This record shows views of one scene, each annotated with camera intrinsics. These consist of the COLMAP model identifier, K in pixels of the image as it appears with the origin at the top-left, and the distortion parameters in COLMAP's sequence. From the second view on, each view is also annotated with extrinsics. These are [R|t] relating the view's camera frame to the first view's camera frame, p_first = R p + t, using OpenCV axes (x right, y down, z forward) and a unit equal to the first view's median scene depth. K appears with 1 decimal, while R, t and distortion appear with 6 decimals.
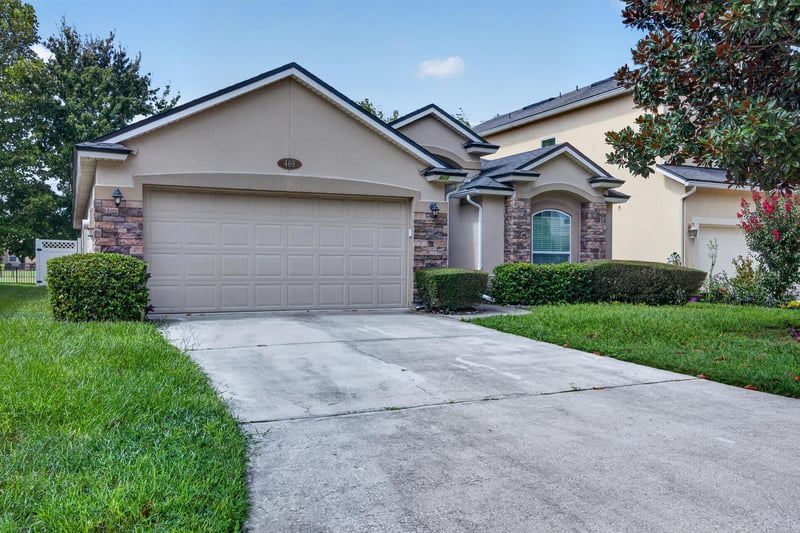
lens RADIAL K [[681.8, 0, 397.4], [0, 681.8, 270.0], [0, 0, 1]] dist [-0.004087, -0.000839]
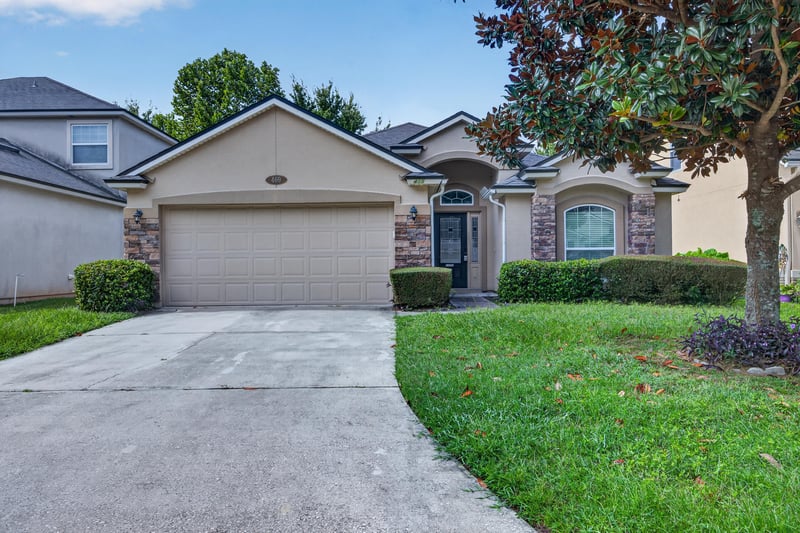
lens RADIAL K [[587.1, 0, 401.1], [0, 587.1, 262.8], [0, 0, 1]] dist [-0.002822, 0.001362]
pose [[0.901977, -0.016317, -0.431475, 0.427716], [0.011964, 0.999846, -0.012801, 0.002127], [0.431618, 0.006384, 0.902034, 0.167900]]
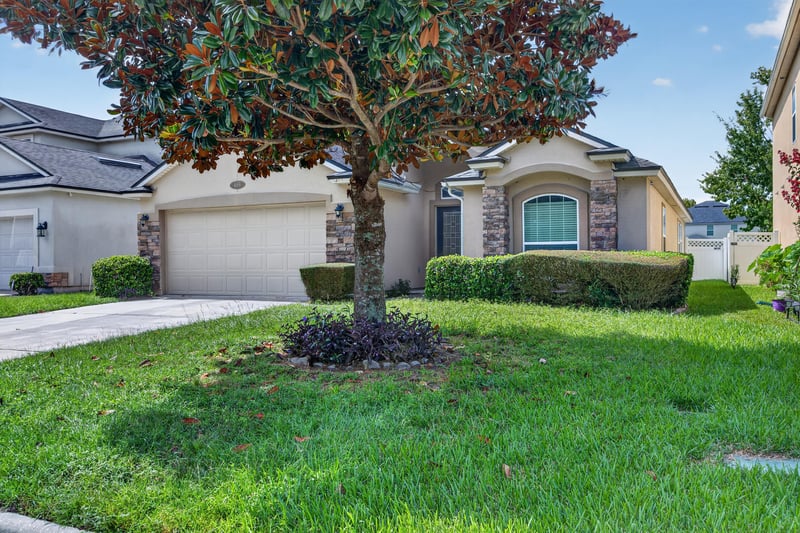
lens RADIAL K [[681.8, 0, 400.1], [0, 681.8, 265.1], [0, 0, 1]] dist [-0.004087, -0.000839]
pose [[0.630160, -0.005646, -0.776445, 0.973401], [0.005111, 0.999982, -0.003123, 0.005146], [0.776448, -0.002001, 0.630178, 0.376527]]
